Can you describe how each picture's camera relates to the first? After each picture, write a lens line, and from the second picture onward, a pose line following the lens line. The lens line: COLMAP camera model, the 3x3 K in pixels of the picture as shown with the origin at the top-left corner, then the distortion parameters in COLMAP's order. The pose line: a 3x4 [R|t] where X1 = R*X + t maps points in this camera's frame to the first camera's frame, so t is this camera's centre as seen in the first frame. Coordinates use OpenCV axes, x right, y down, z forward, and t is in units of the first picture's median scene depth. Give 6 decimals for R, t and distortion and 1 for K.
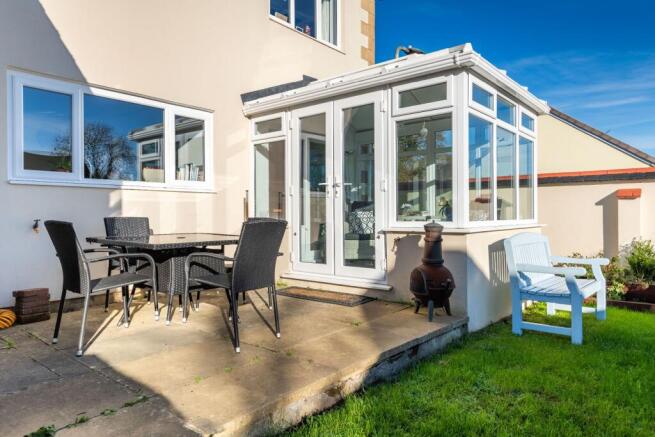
lens RADIAL K [[435.4, 0, 327.5], [0, 435.4, 218.5], [0, 0, 1]] dist [-0.006528, -0.001130]
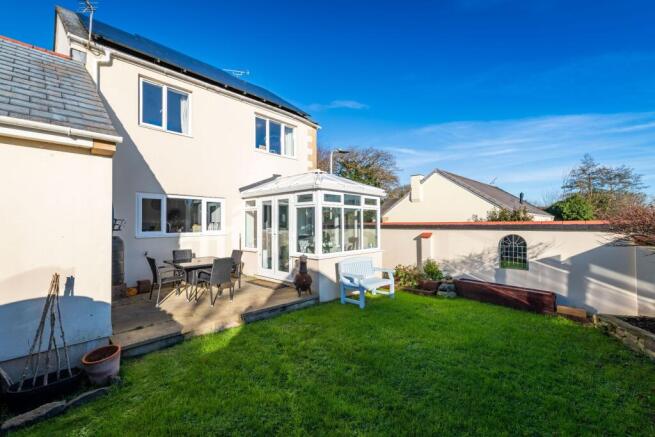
lens RADIAL K [[277.3, 0, 308.8], [0, 277.3, 224.7], [0, 0, 1]] dist [0.000840, -0.000029]
pose [[0.995474, 0.001777, -0.095015, 0.359771], [-0.002457, 0.999972, -0.007040, -0.125516], [0.095000, 0.007241, 0.995451, -0.436358]]
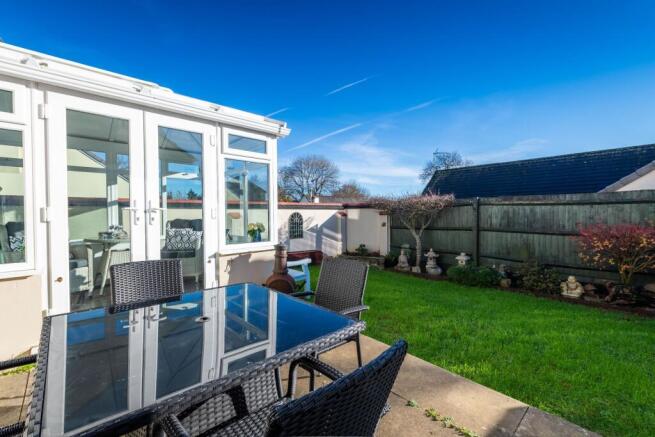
lens RADIAL K [[284.3, 0, 327.5], [0, 284.3, 218.5], [0, 0, 1]] dist [-0.000963, -0.000189]
pose [[0.096175, -0.015241, 0.995248, -0.563649], [0.013630, 0.999809, 0.013994, -0.070351], [-0.995271, 0.012219, 0.096364, 0.658772]]
